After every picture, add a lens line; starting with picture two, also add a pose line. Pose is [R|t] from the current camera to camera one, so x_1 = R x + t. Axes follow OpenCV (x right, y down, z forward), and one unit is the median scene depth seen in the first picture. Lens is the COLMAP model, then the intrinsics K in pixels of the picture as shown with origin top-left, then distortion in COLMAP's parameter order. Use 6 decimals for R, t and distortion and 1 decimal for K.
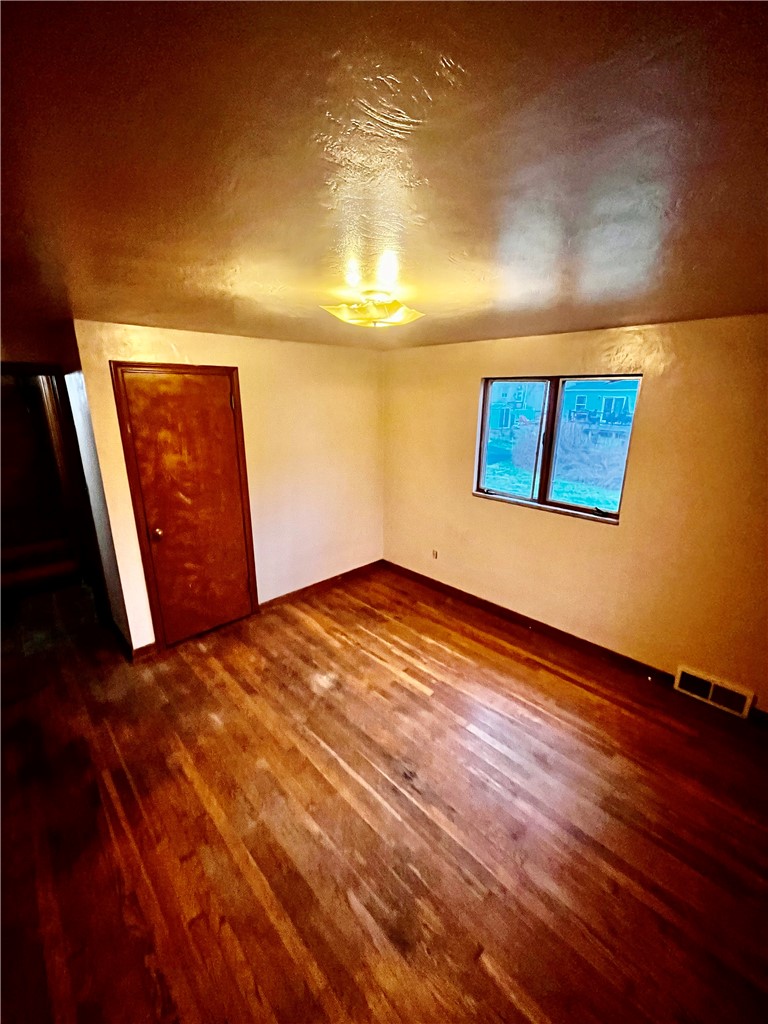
lens RADIAL K [[414.2, 0, 381.8], [0, 414.2, 512.7], [0, 0, 1]] dist [-0.000321, -0.000002]
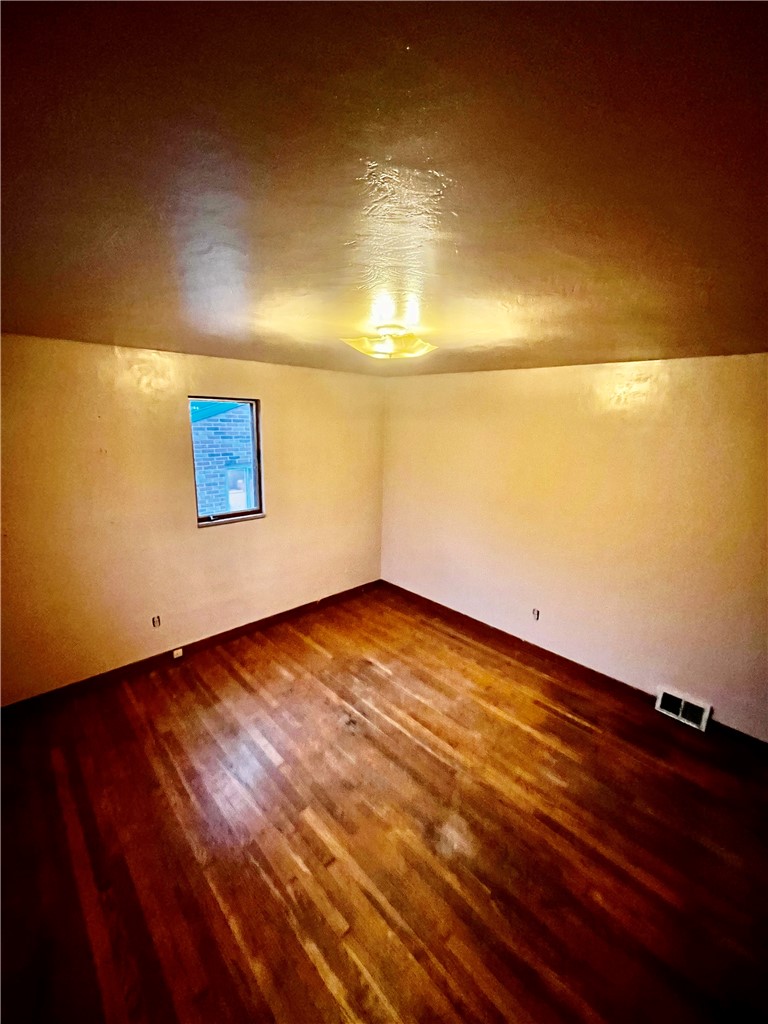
lens RADIAL K [[414.2, 0, 381.8], [0, 414.2, 512.7], [0, 0, 1]] dist [-0.000321, -0.000002]
pose [[-0.999561, -0.029489, -0.002962, -0.002142], [-0.027215, 0.873711, 0.485683, -0.486074], [-0.011734, 0.485551, -0.874130, 1.666842]]
